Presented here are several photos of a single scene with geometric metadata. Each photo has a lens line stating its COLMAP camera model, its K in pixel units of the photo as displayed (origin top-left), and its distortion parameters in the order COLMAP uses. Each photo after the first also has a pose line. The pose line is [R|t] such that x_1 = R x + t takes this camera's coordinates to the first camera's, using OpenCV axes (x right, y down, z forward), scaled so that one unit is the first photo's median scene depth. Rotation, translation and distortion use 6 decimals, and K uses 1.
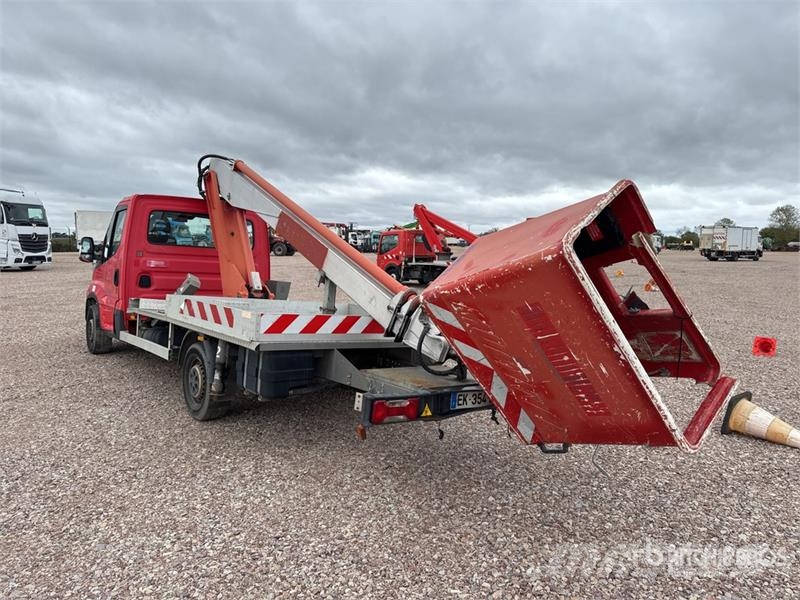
lens RADIAL K [[540.8, 0, 400.0], [0, 540.8, 300.0], [0, 0, 1]] dist [0.144155, -0.177589]
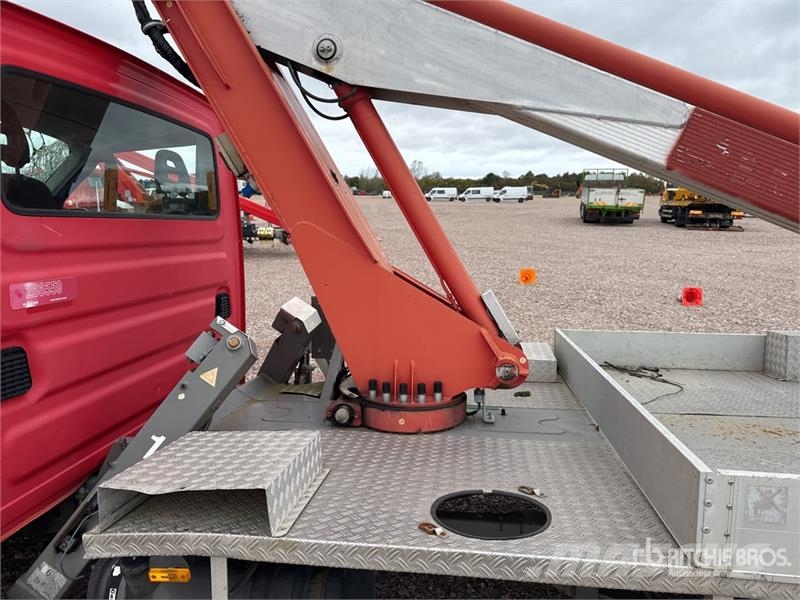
lens RADIAL K [[555.8, 0, 392.2], [0, 555.8, 300.6], [0, 0, 1]] dist [0.105106, -0.152795]
pose [[0.740514, -0.130375, 0.659274, -0.173720], [0.066686, 0.990415, 0.120956, -0.029102], [-0.668724, -0.045606, 0.742110, 0.249394]]
